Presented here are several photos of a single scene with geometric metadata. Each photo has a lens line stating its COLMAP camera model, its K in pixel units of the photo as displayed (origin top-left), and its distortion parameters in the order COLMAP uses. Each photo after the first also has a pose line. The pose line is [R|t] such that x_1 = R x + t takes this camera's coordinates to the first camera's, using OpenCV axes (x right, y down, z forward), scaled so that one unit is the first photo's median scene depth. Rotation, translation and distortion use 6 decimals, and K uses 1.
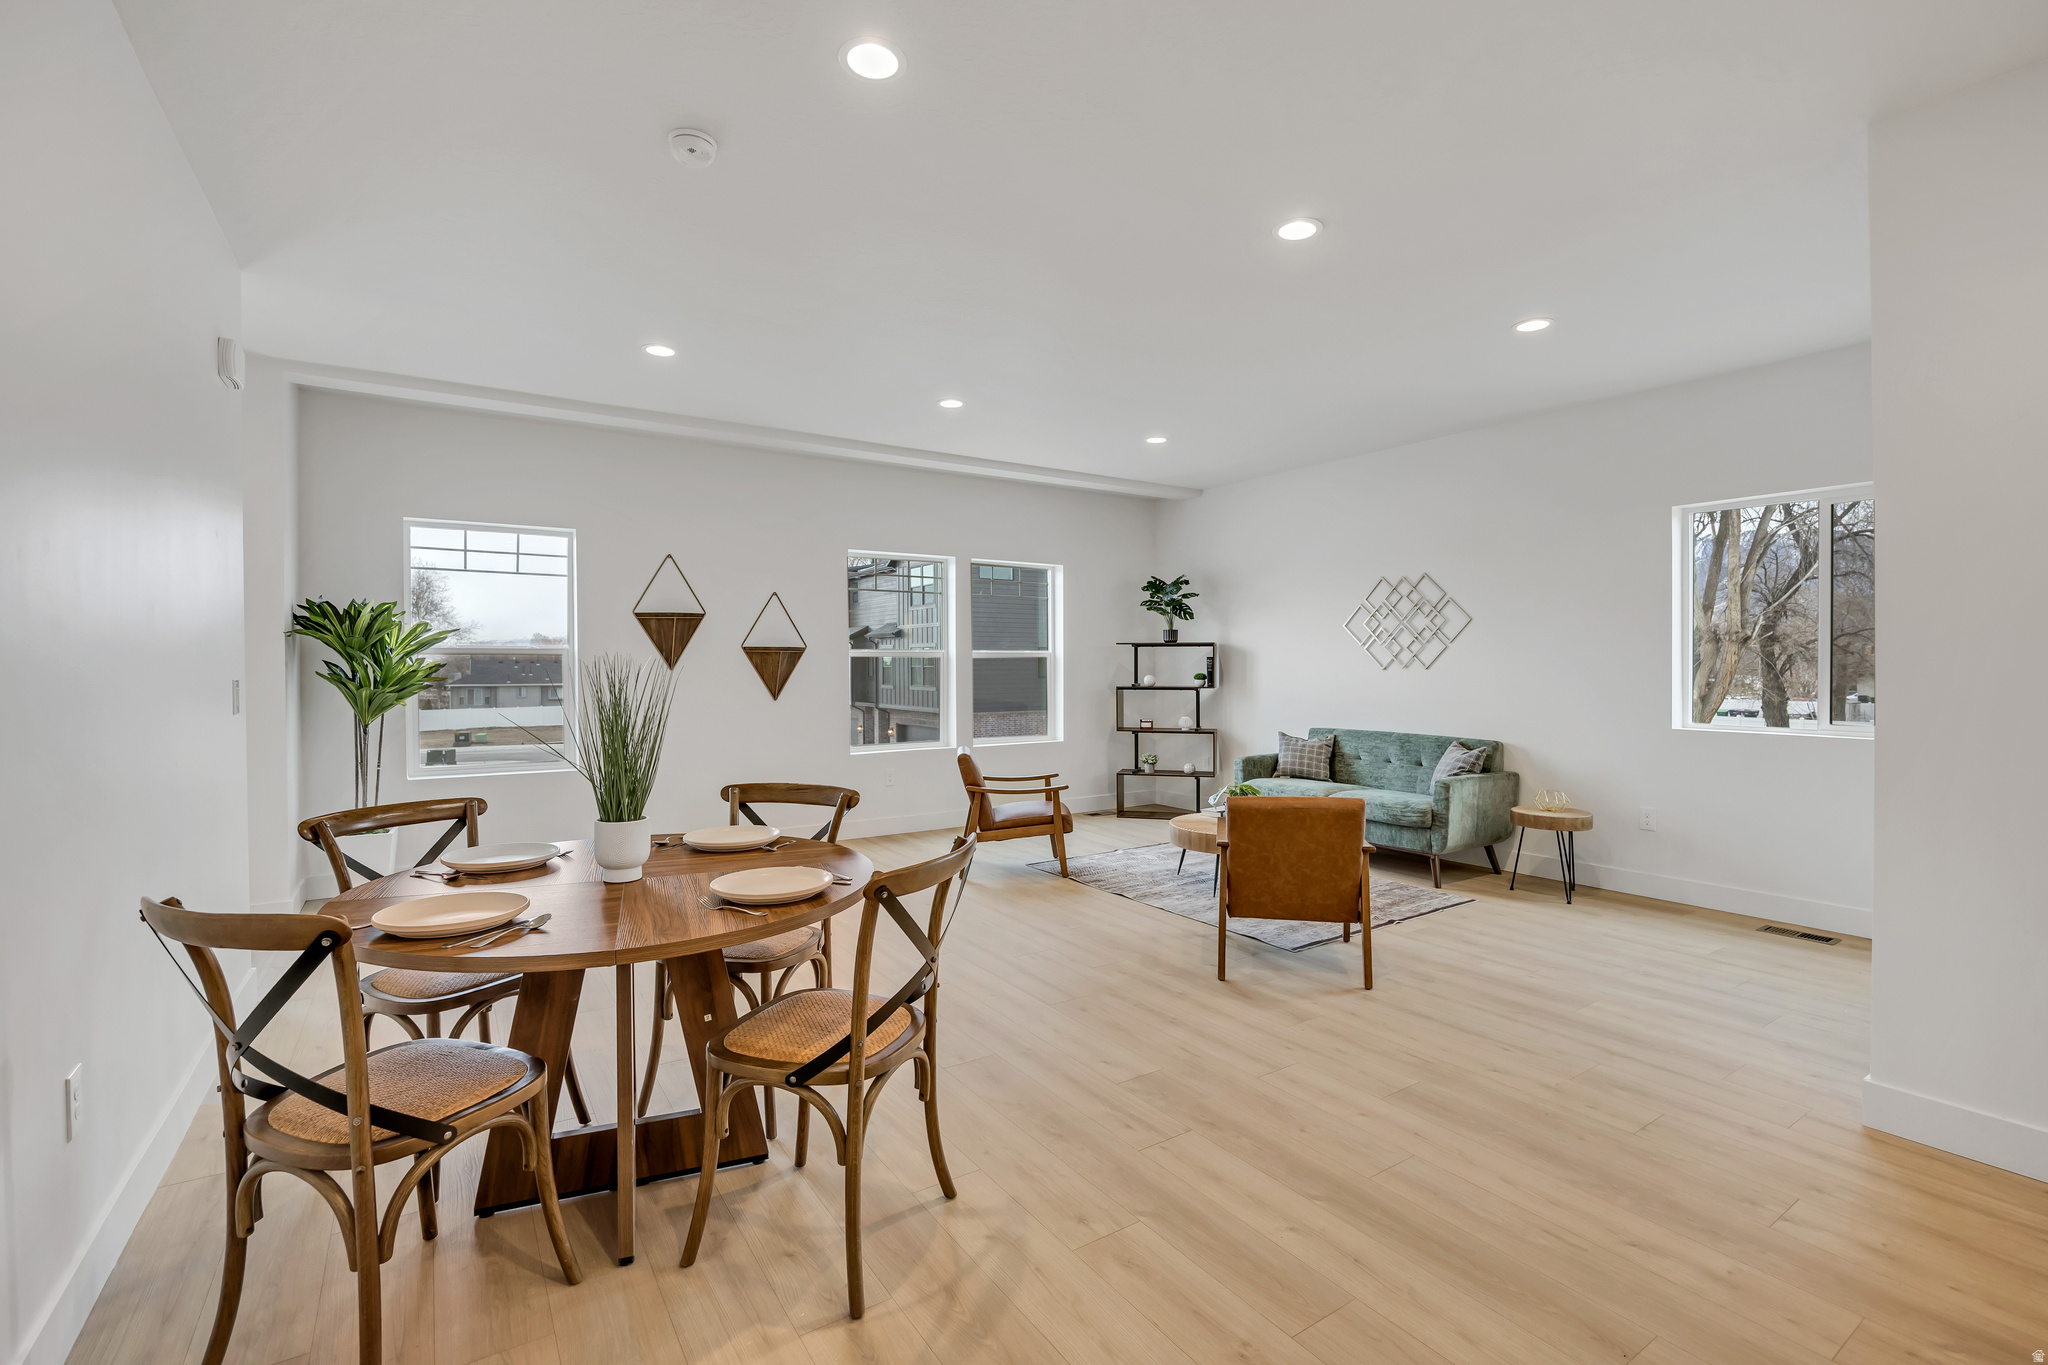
lens RADIAL K [[905.3, 0, 1030.8], [0, 905.3, 675.4], [0, 0, 1]] dist [-0.016632, 0.001478]
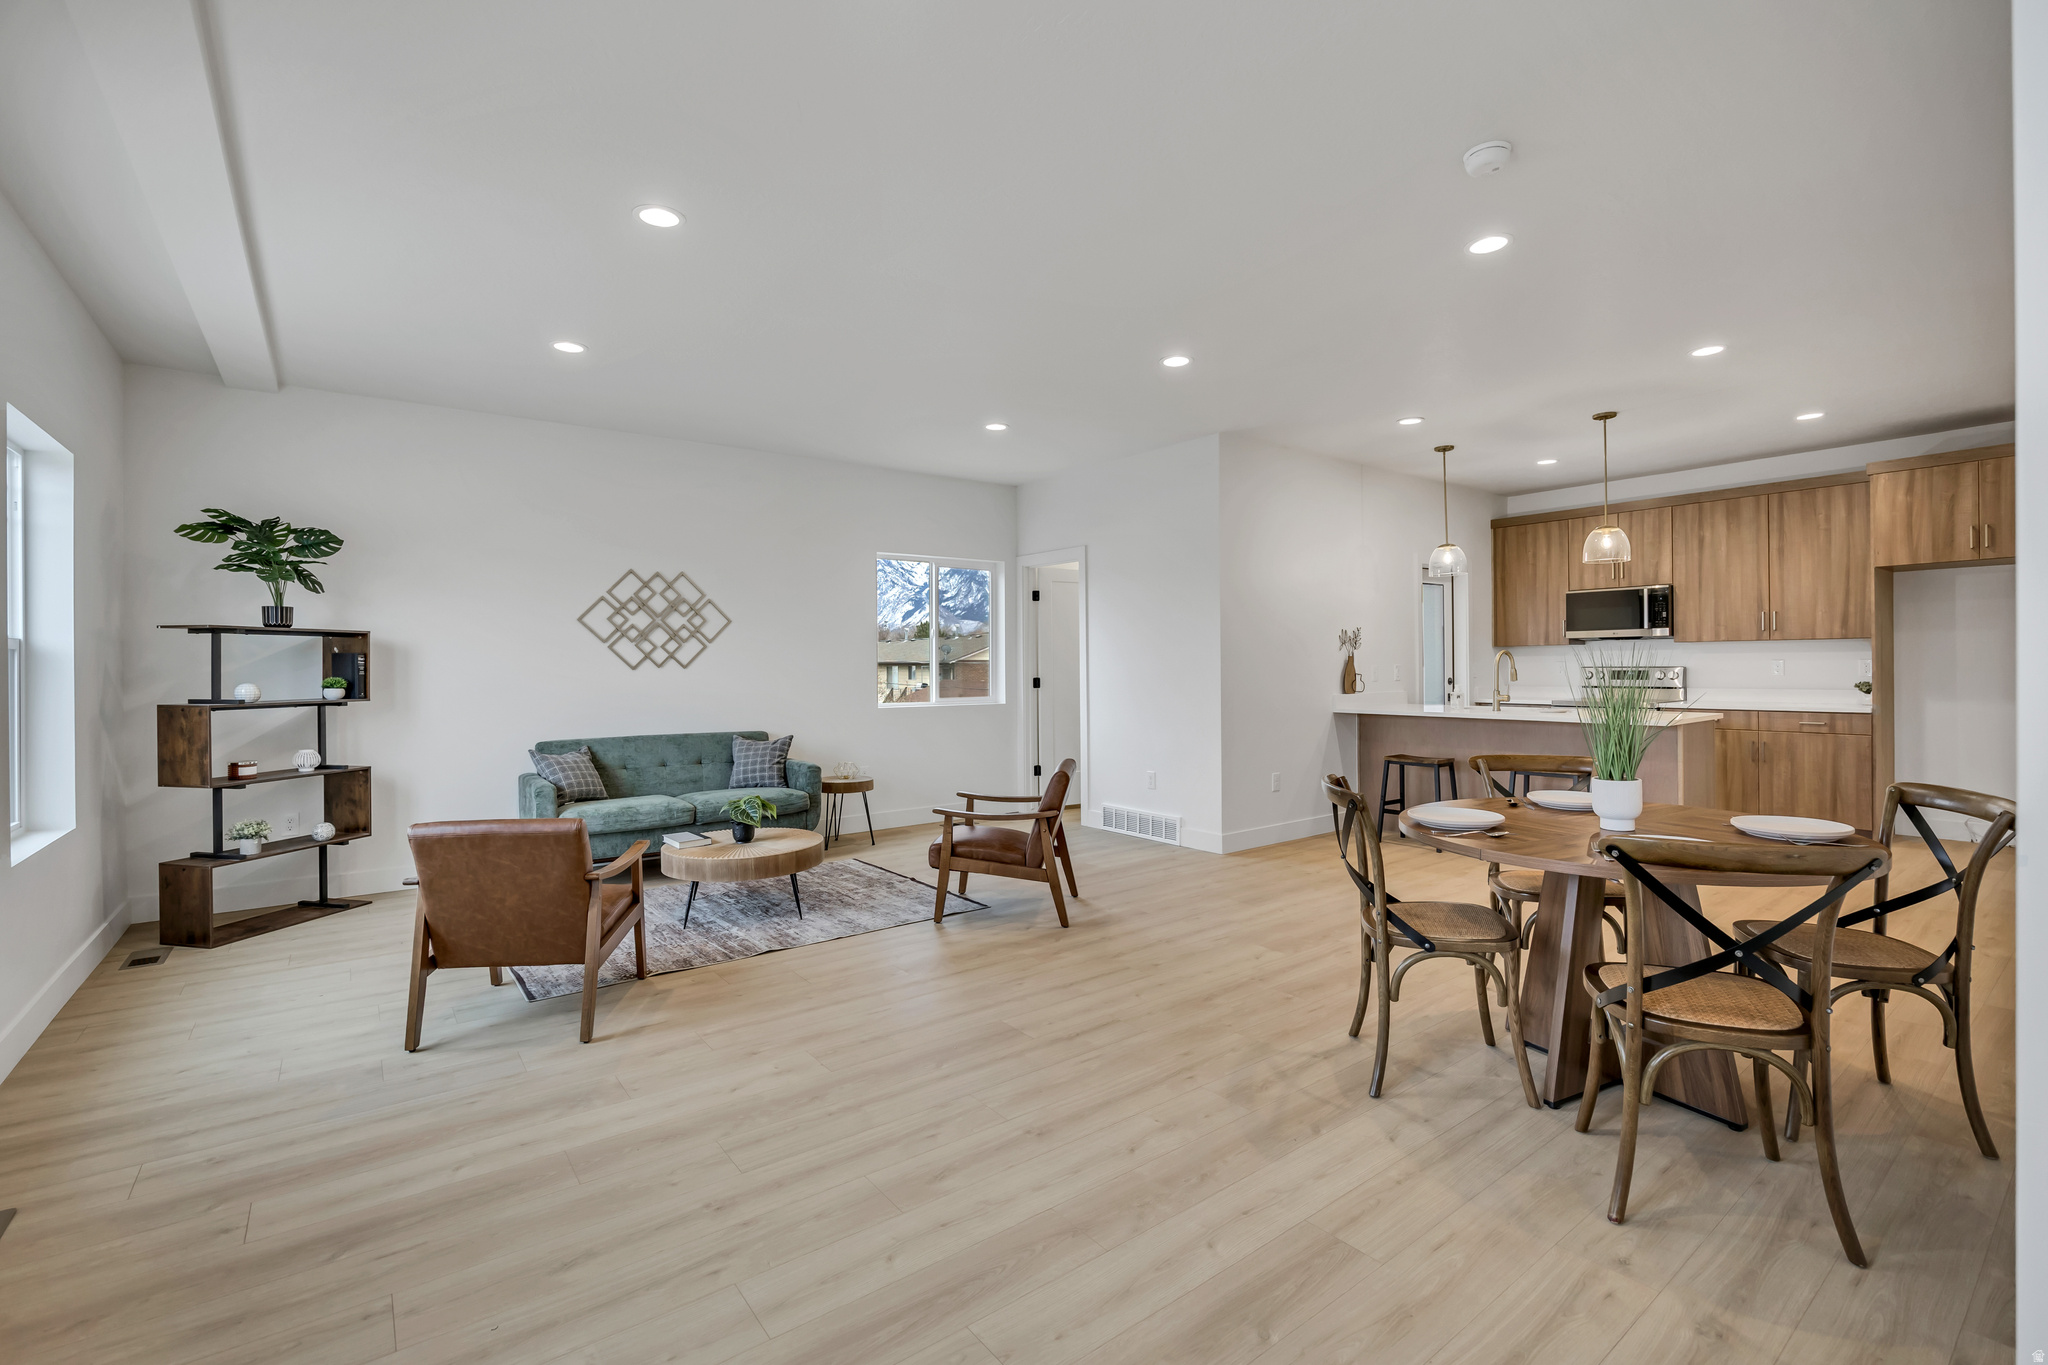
lens RADIAL K [[905.3, 0, 1032.1], [0, 905.3, 665.2], [0, 0, 1]] dist [-0.016632, 0.001478]
pose [[-0.059029, 0.003297, 0.998251, -0.621587], [0.020453, 0.999789, -0.002092, -0.000436], [-0.998047, 0.020294, -0.059084, 0.718067]]
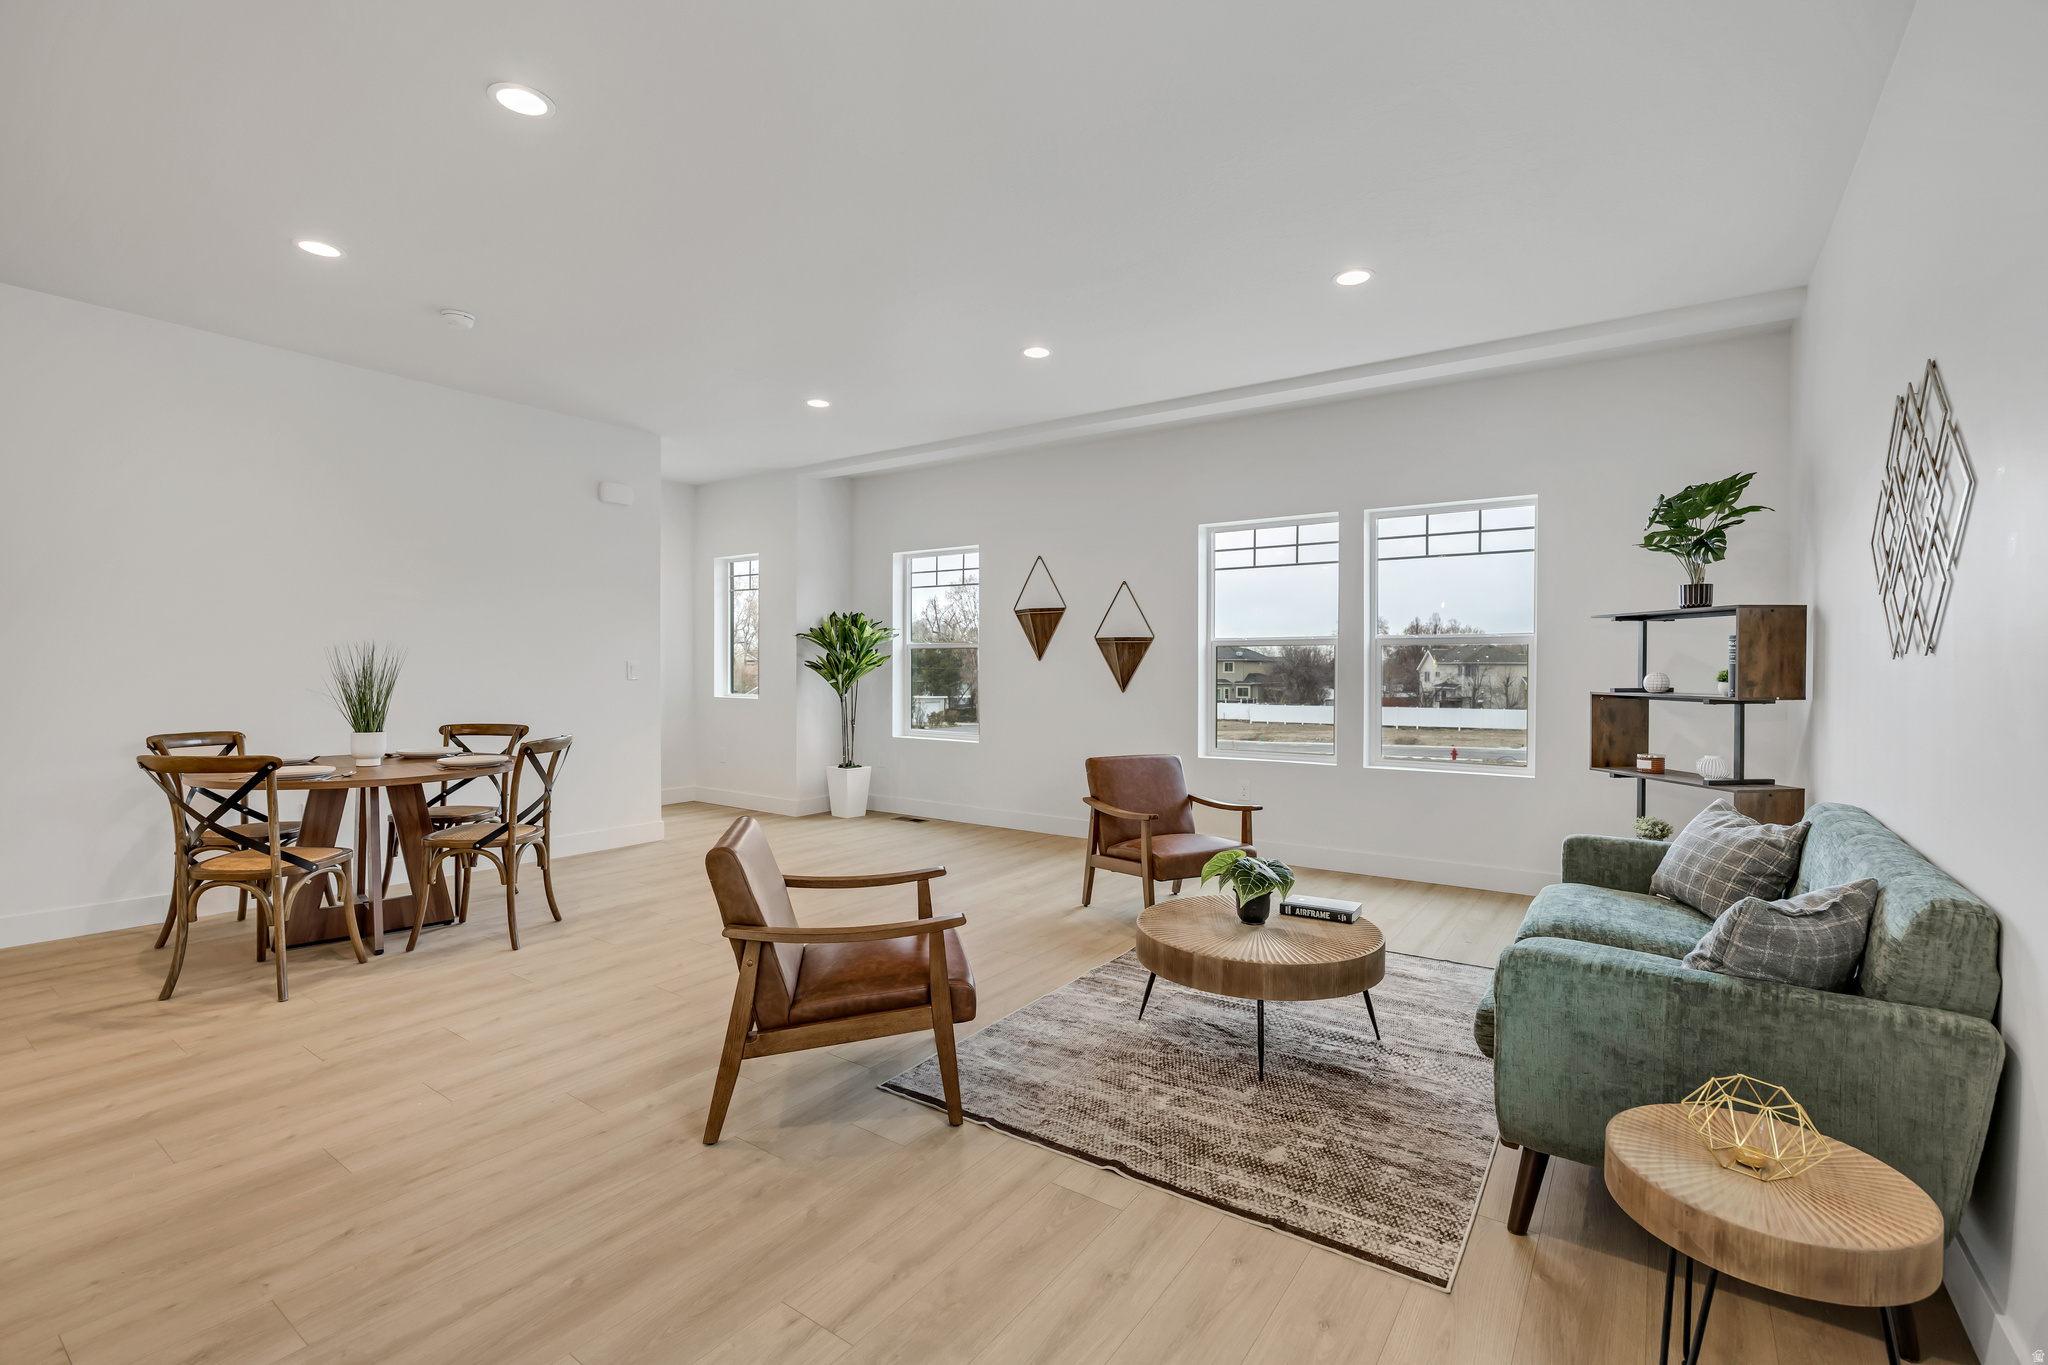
lens RADIAL K [[905.3, 0, 1036.8], [0, 905.3, 668.4], [0, 0, 1]] dist [-0.016632, 0.001478]
pose [[0.364006, 0.005088, -0.931383, 0.661680], [-0.015459, 0.999880, -0.000580, 0.004915], [0.931268, 0.014609, 0.364041, 0.617173]]
